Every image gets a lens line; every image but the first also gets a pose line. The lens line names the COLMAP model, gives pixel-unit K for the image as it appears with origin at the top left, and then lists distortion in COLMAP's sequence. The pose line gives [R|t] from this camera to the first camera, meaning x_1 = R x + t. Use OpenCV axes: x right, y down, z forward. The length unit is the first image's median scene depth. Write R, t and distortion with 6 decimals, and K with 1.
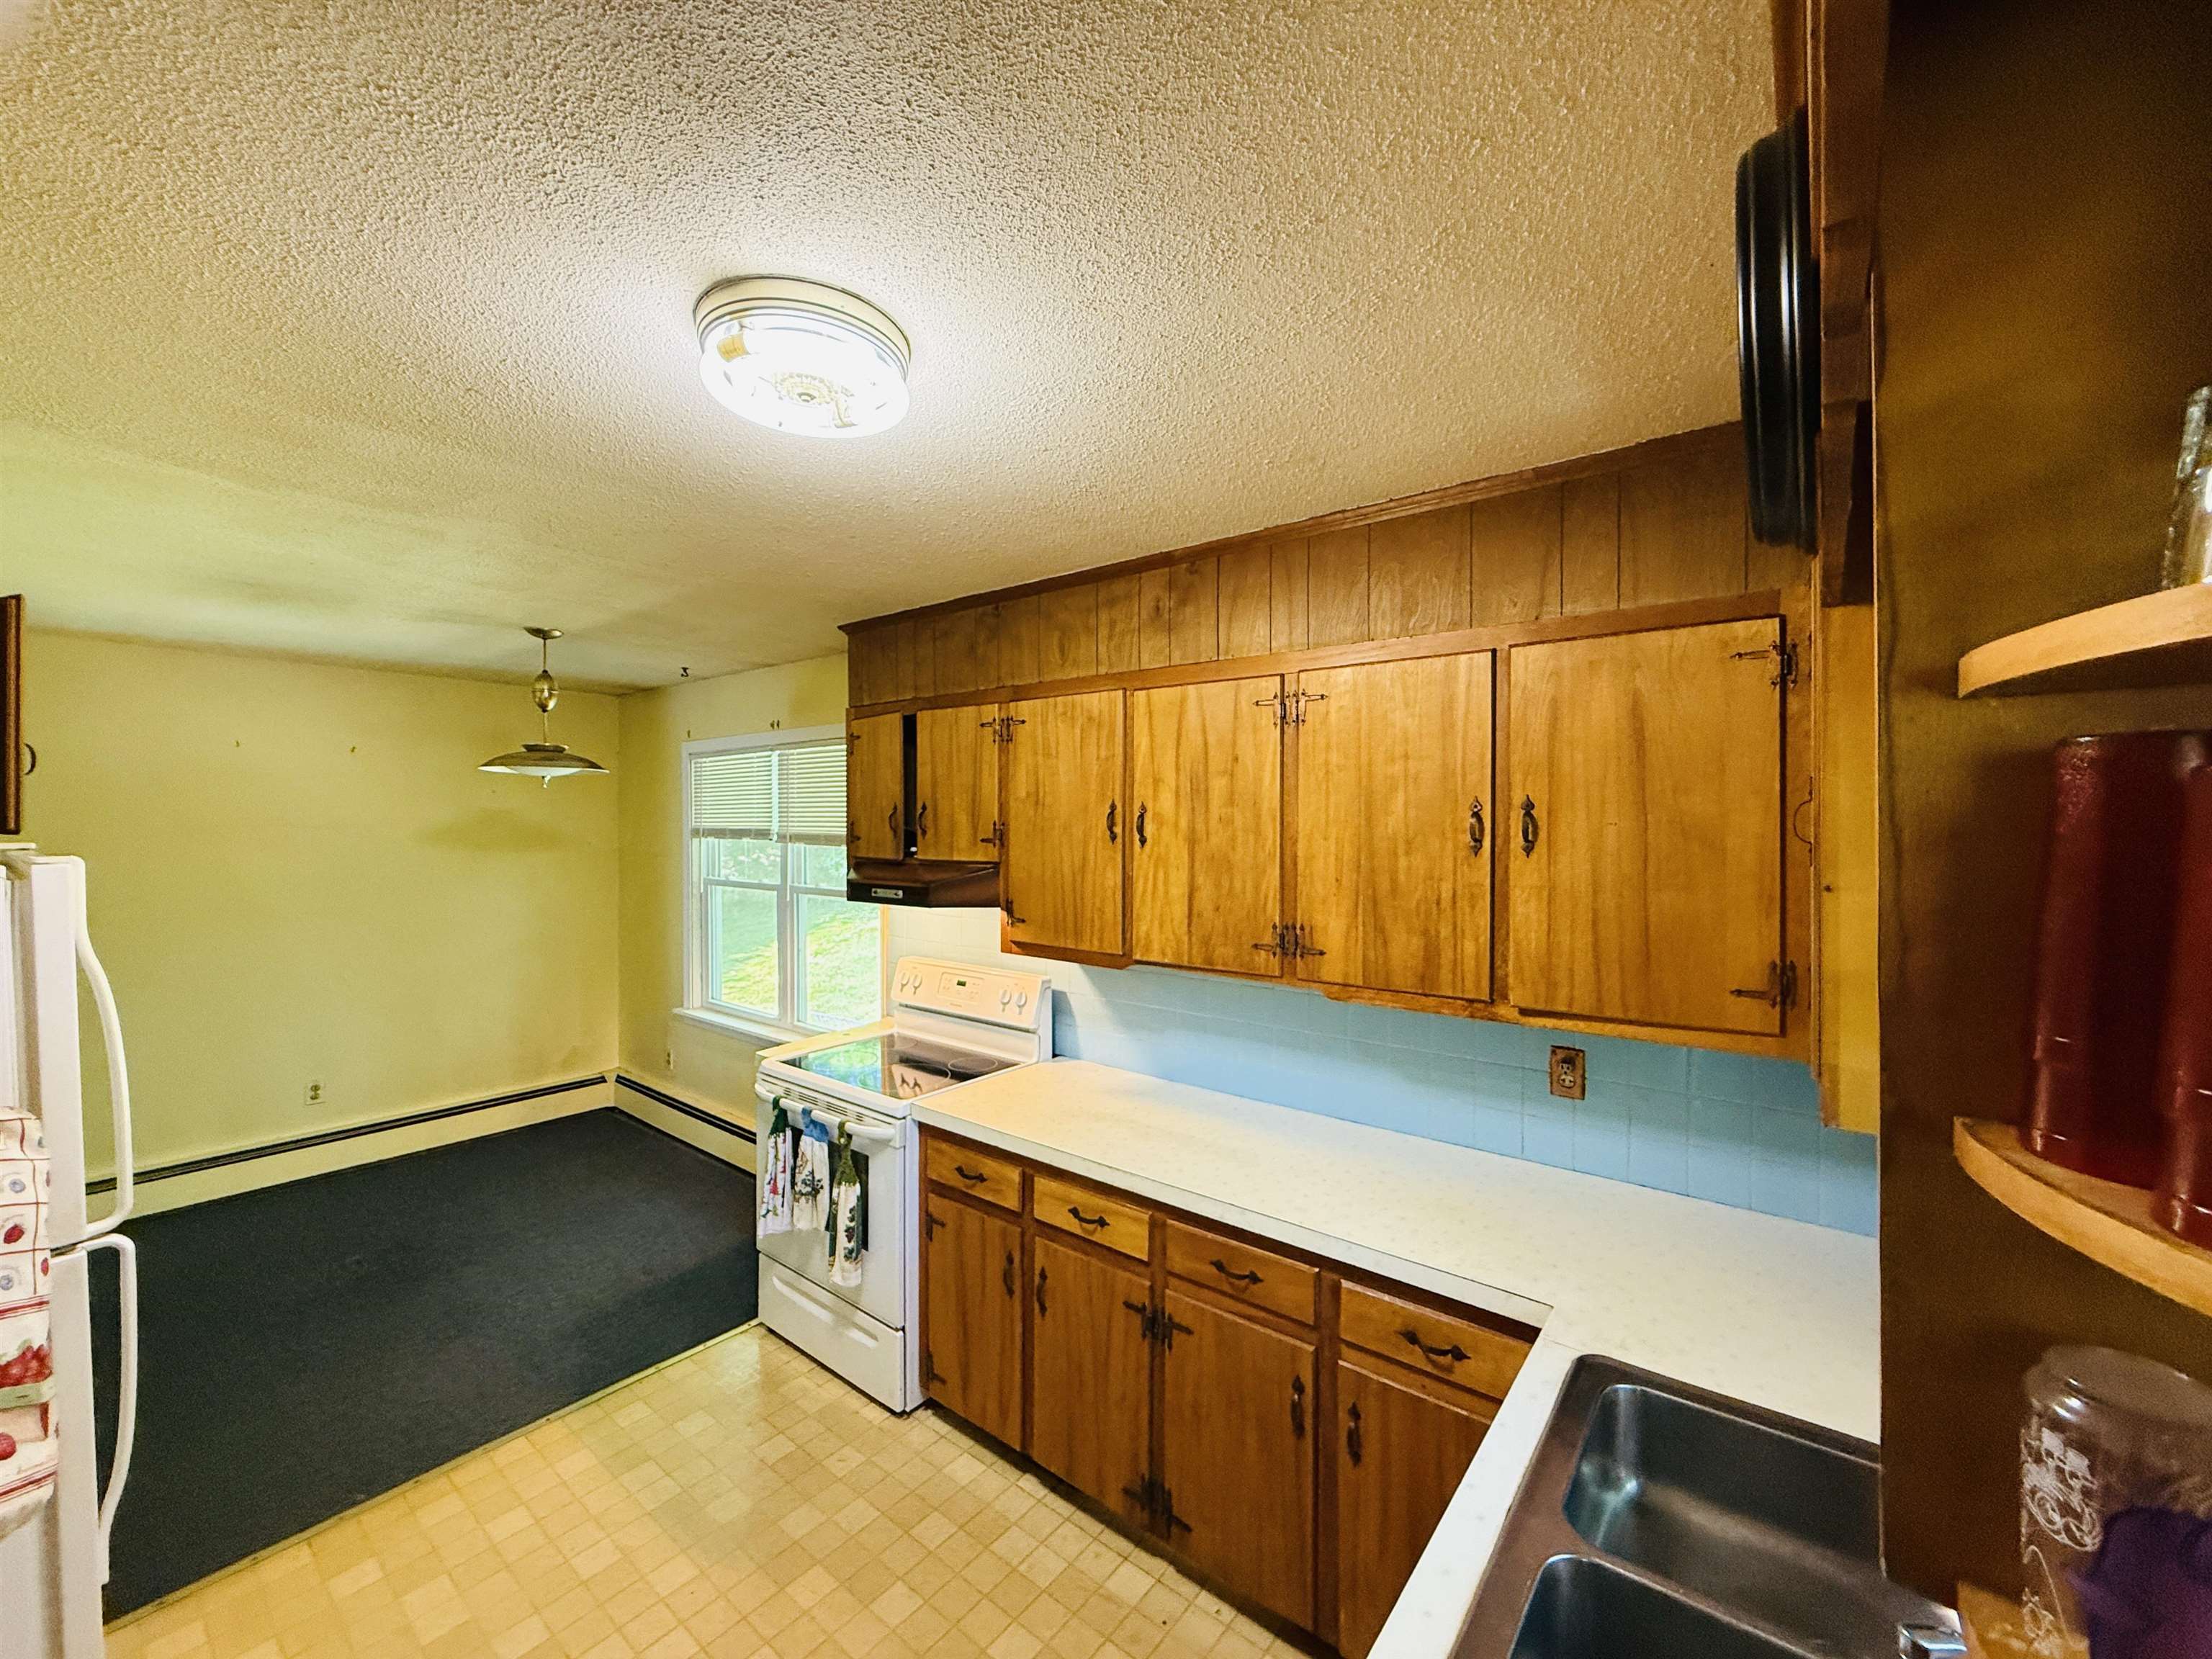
lens RADIAL K [[880.2, 0, 1103.0], [0, 880.2, 830.3], [0, 0, 1]] dist [-0.000601, -0.000208]
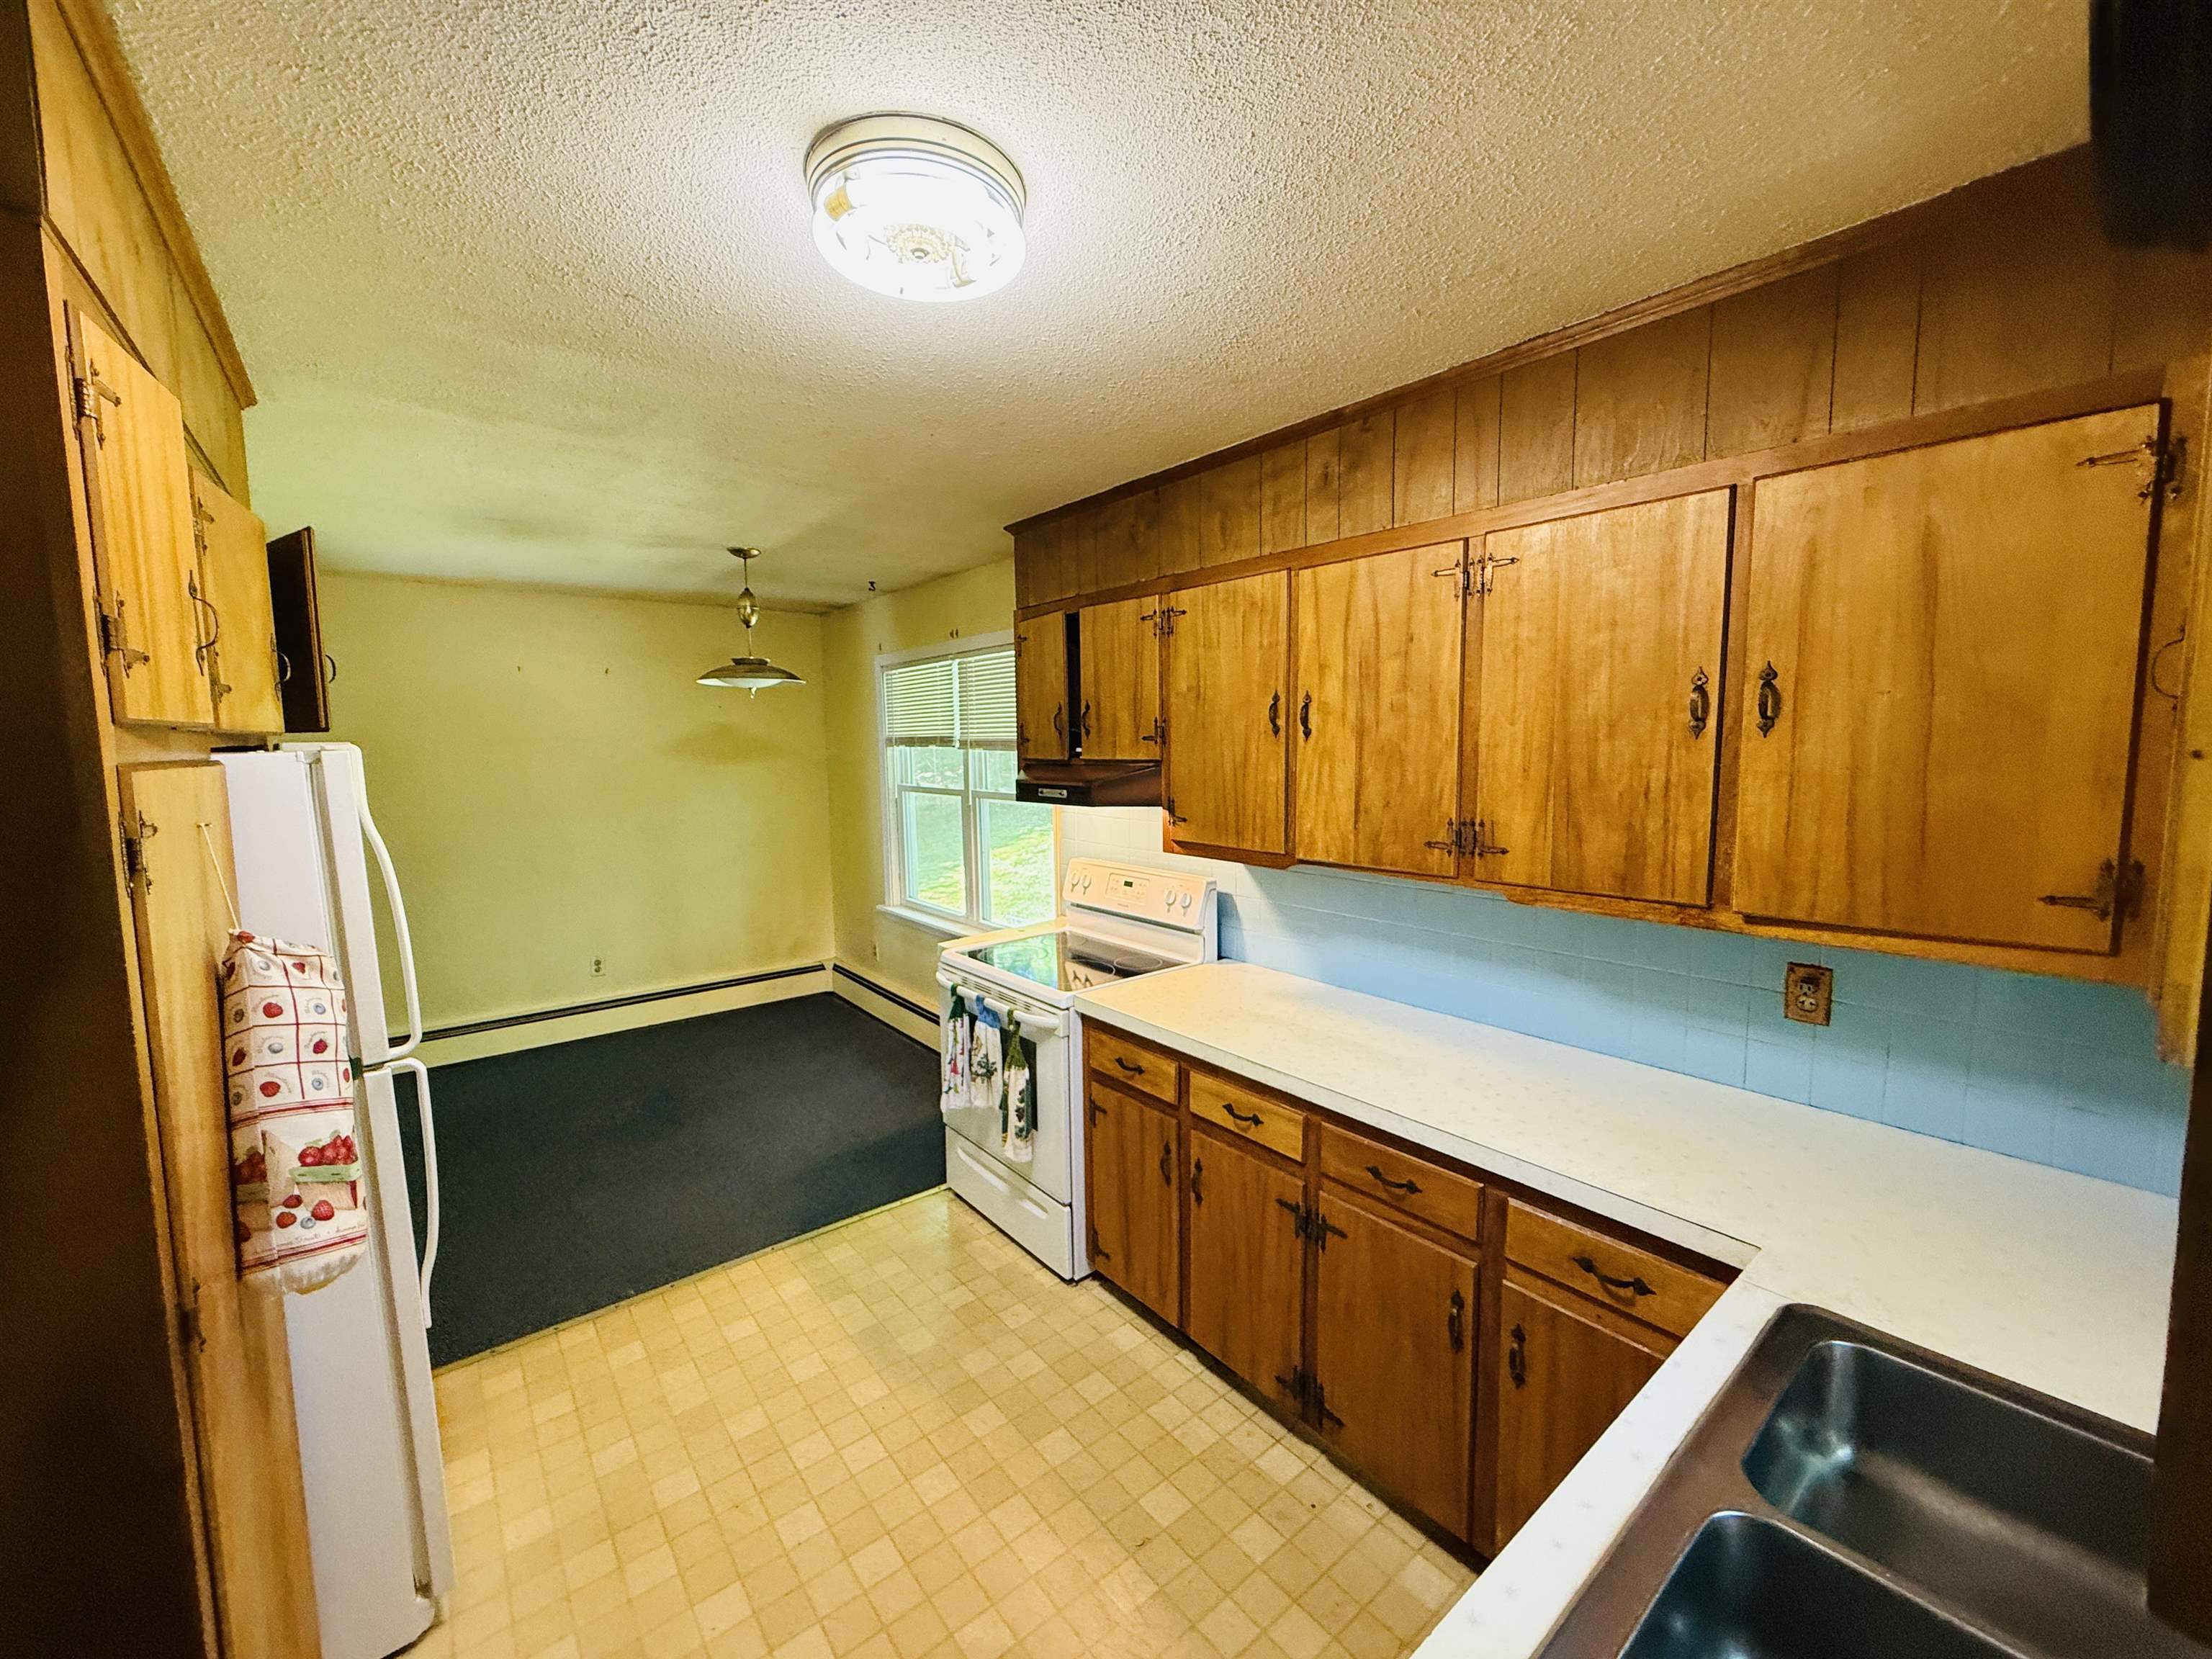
lens RADIAL K [[880.2, 0, 1101.8], [0, 880.2, 828.6], [0, 0, 1]] dist [-0.000601, -0.000208]
pose [[0.975909, 0.007929, -0.218034, 0.043119], [0.012627, 0.995612, 0.092723, 0.027199], [0.217812, -0.093242, 0.971527, 0.035137]]
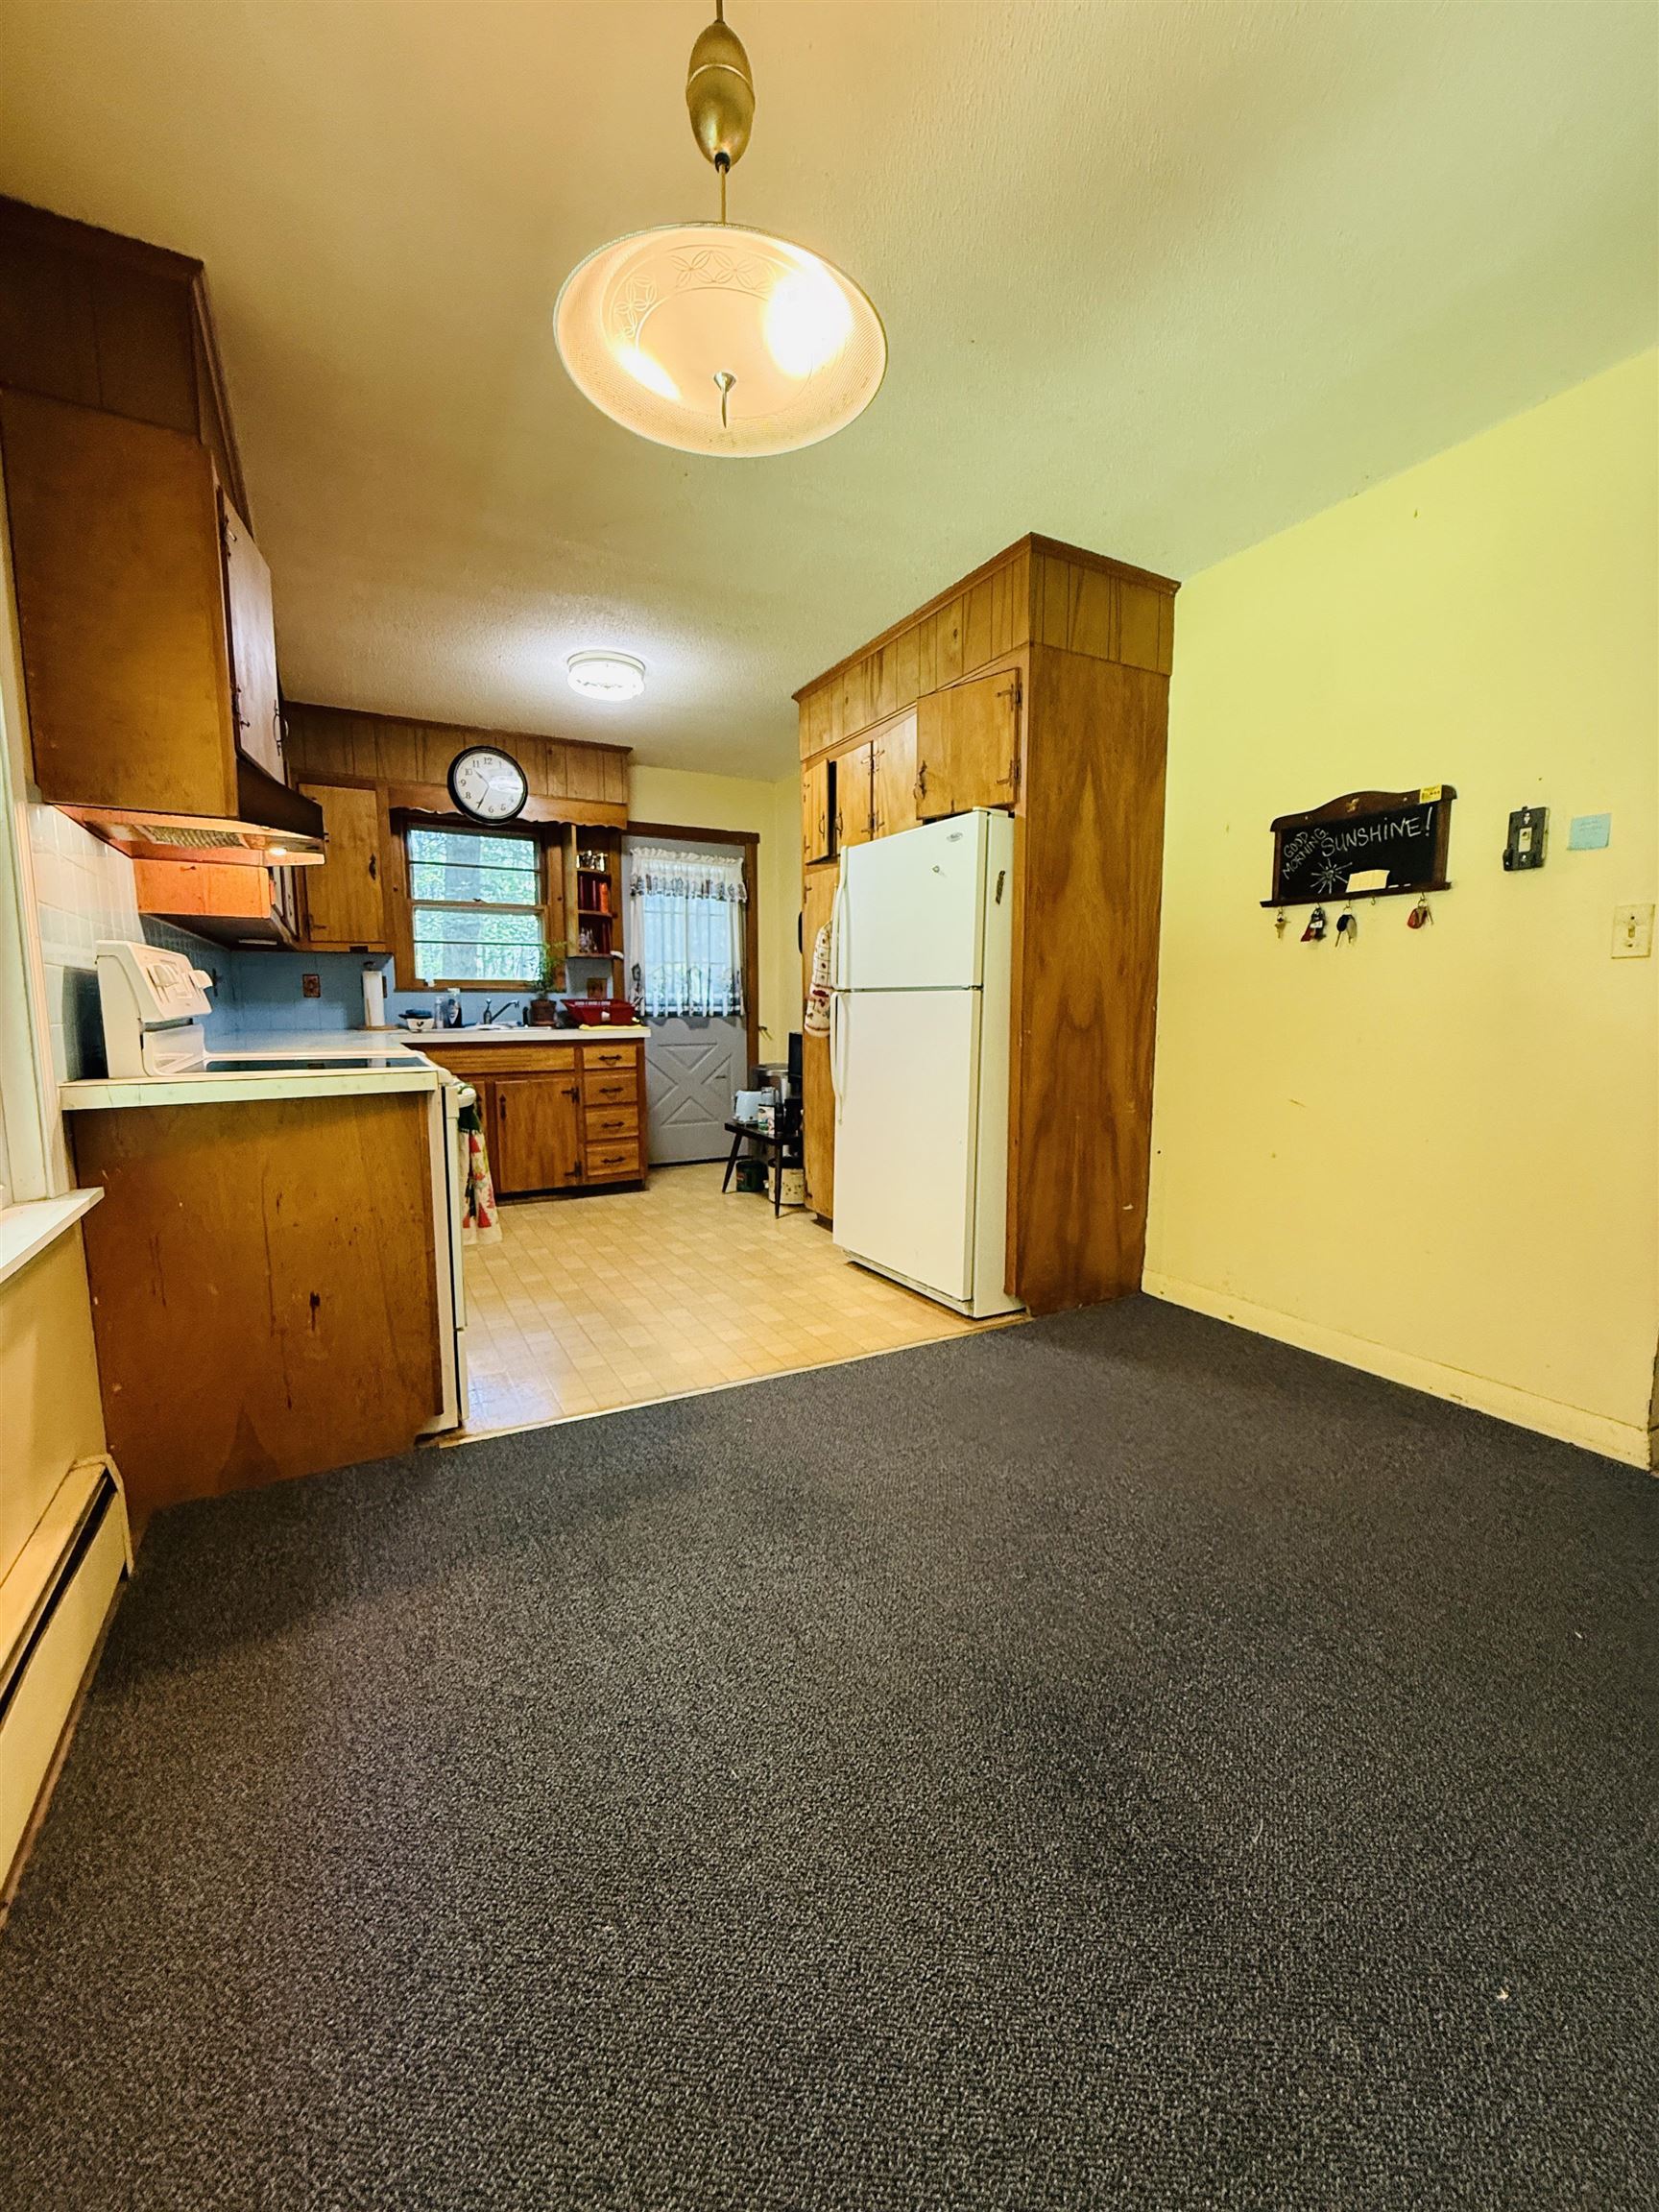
lens RADIAL K [[880.2, 0, 832.2], [0, 880.2, 1098.7], [0, 0, 1]] dist [-0.000601, -0.000208]
pose [[-0.925698, -0.045773, 0.375485, -1.348887], [0.000683, 0.992448, 0.122666, 0.287523], [-0.378264, 0.113808, -0.918675, 2.204757]]
